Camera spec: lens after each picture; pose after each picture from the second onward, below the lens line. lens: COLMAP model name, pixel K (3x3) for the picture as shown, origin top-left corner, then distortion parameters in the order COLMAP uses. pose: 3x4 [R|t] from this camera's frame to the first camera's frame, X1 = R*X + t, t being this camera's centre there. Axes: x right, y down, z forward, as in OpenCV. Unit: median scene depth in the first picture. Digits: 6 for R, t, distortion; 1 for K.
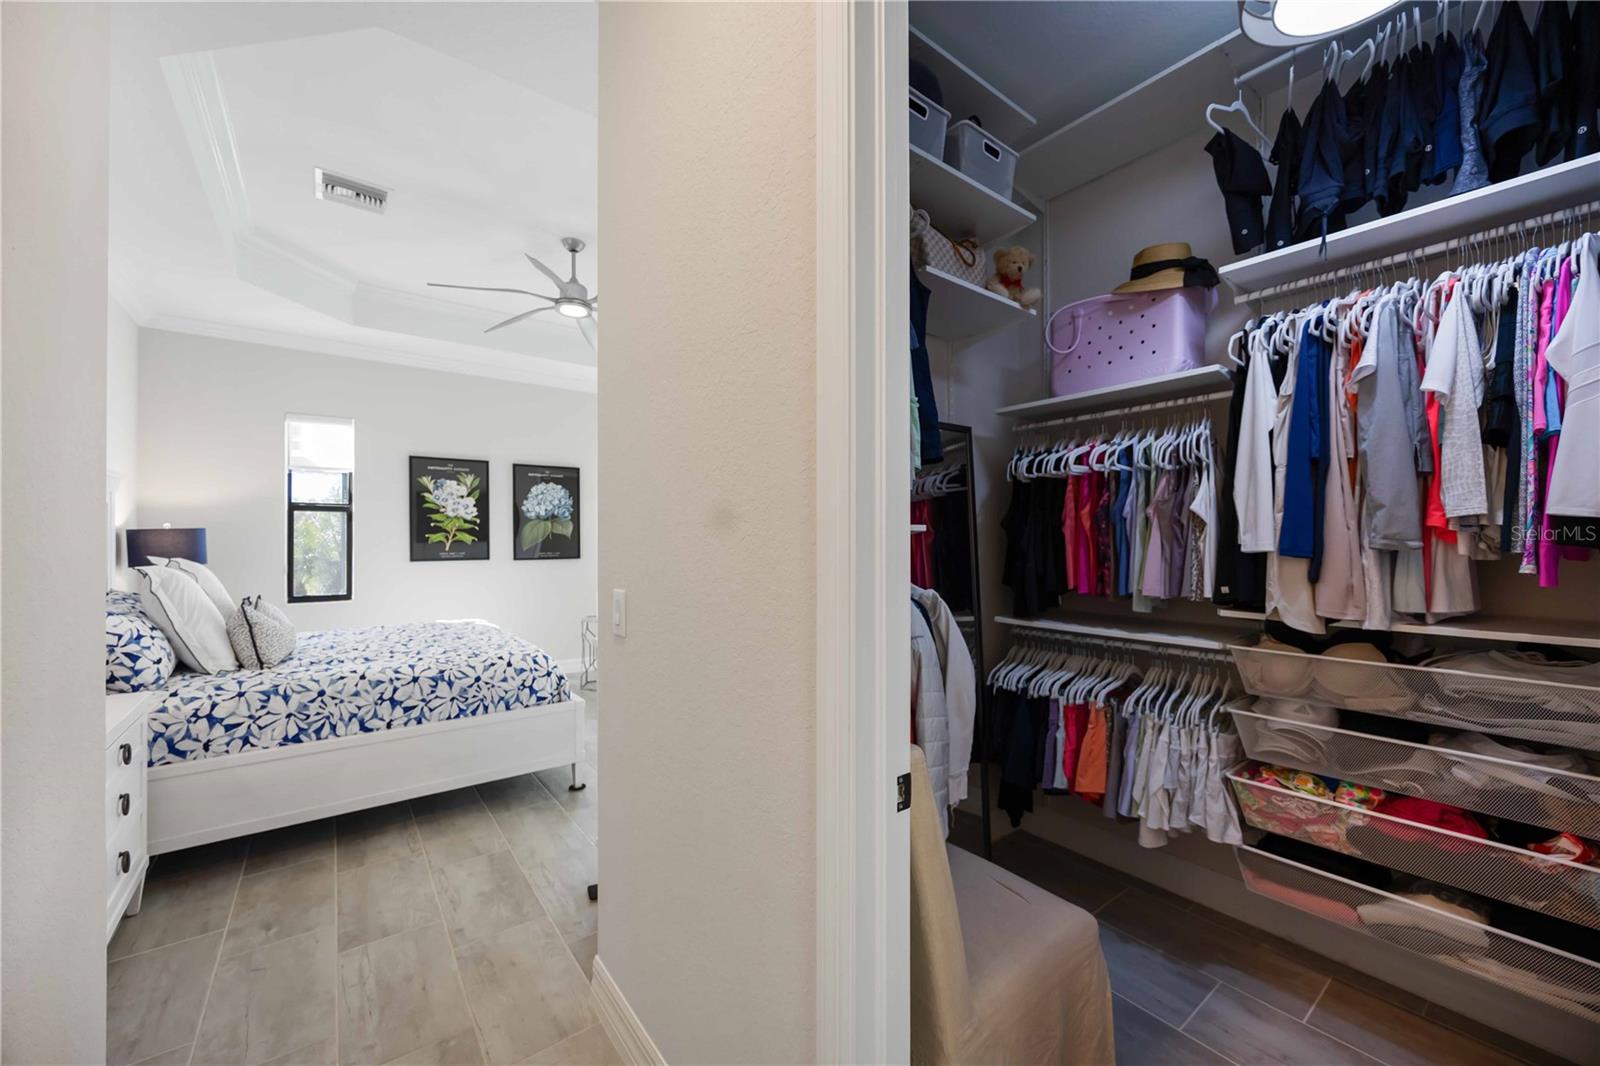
lens RADIAL K [[625.8, 0, 796.3], [0, 625.8, 537.8], [0, 0, 1]] dist [-0.001874, 0.000293]
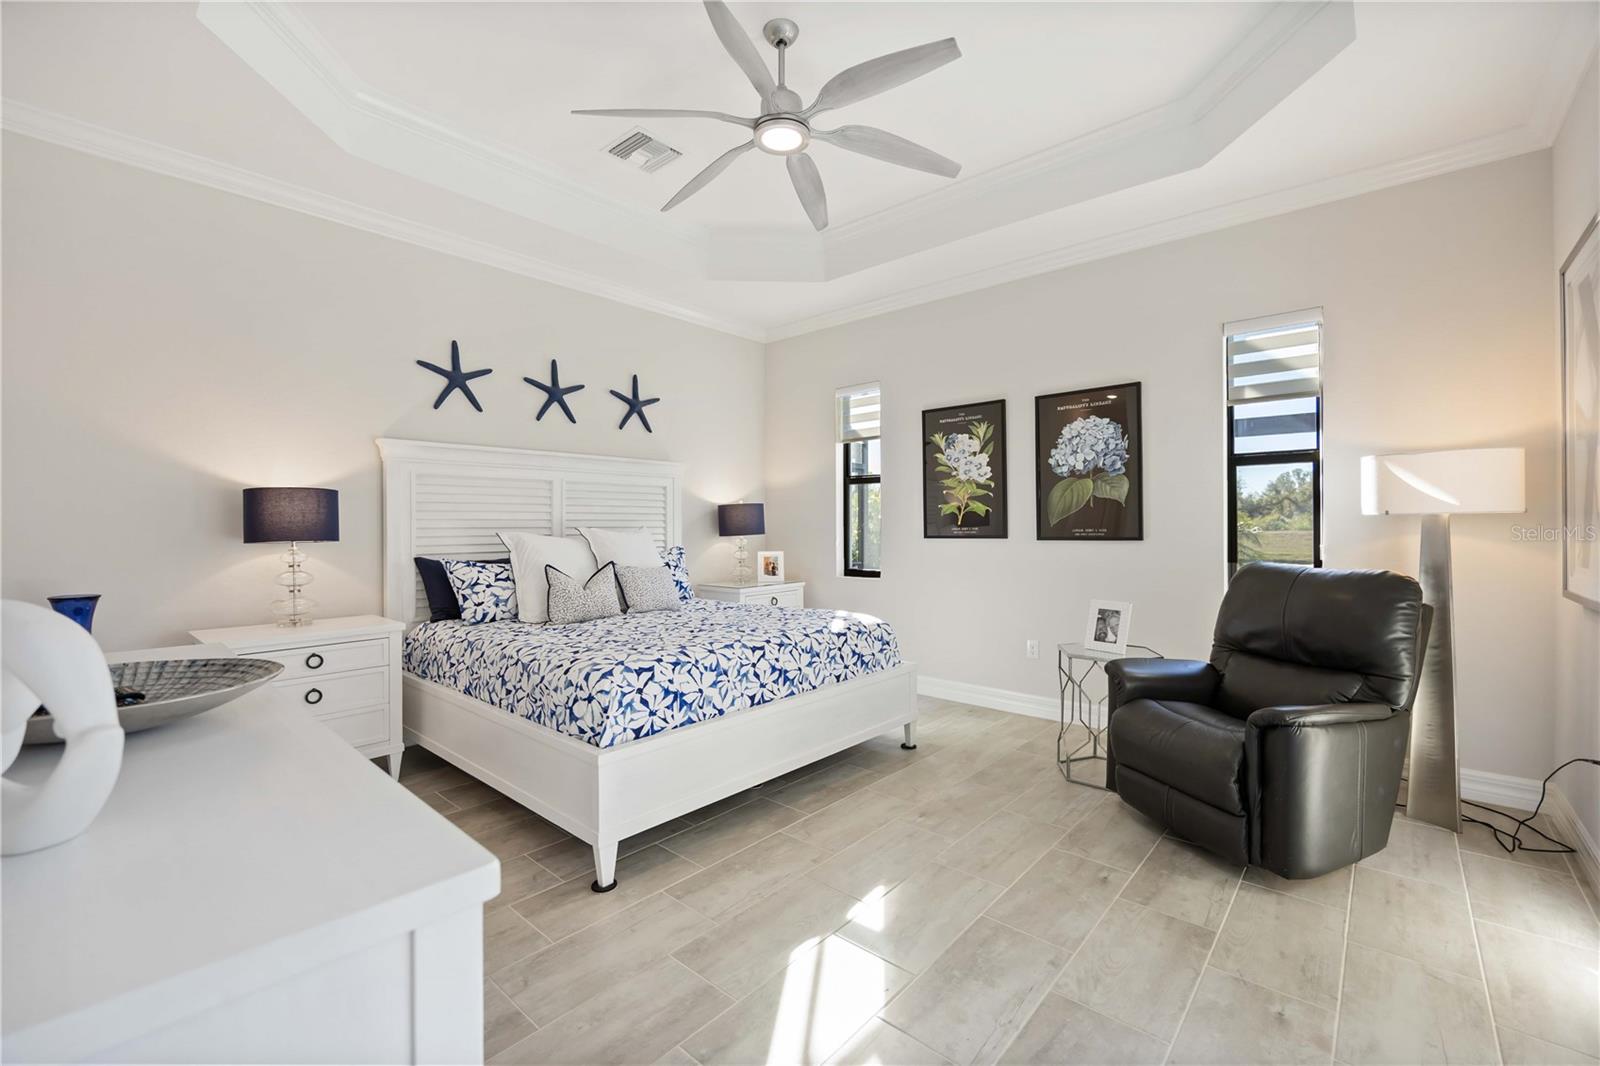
lens RADIAL K [[664.4, 0, 788.5], [0, 664.4, 526.2], [0, 0, 1]] dist [-0.014635, 0.000041]
pose [[0.204240, -0.000957, -0.978920, 0.199104], [0.008363, 0.999965, 0.000767, 0.018985], [0.978885, -0.008344, 0.204241, 0.610164]]
